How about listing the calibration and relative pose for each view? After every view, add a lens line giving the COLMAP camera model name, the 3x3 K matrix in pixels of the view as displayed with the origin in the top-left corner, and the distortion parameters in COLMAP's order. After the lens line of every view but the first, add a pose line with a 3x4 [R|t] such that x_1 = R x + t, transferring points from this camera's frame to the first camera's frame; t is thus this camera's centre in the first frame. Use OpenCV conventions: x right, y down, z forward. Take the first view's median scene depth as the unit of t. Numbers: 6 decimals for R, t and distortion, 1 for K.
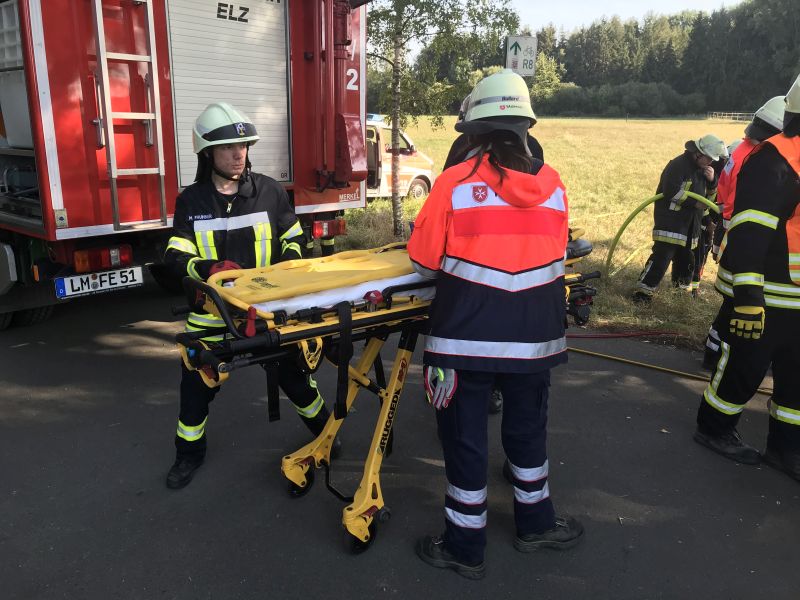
lens RADIAL K [[666.4, 0, 401.6], [0, 666.4, 296.2], [0, 0, 1]] dist [0.012946, -0.000912]
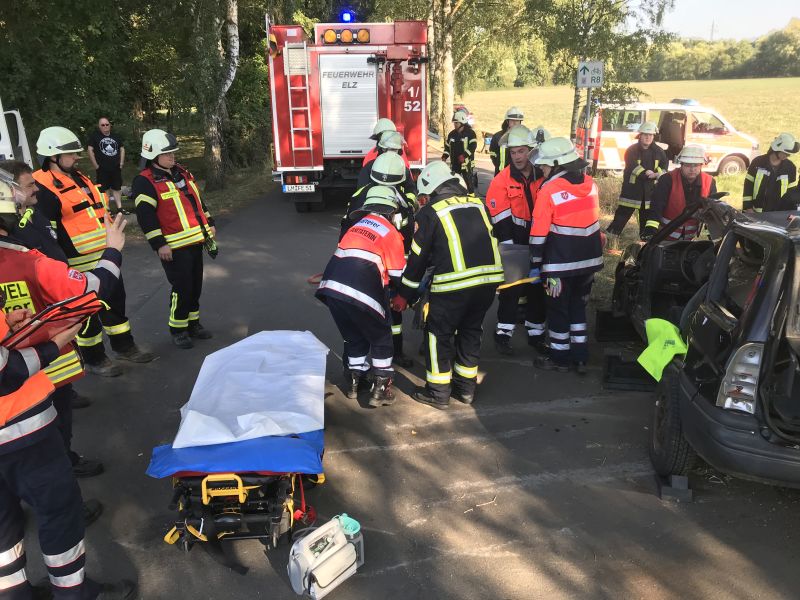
lens RADIAL K [[666.4, 0, 401.6], [0, 666.4, 296.2], [0, 0, 1]] dist [0.012946, -0.000912]
pose [[0.697163, 0.175397, -0.695126, 1.459142], [-0.146562, 0.984001, 0.101297, 0.059834], [0.701772, 0.031259, 0.711716, -0.511495]]
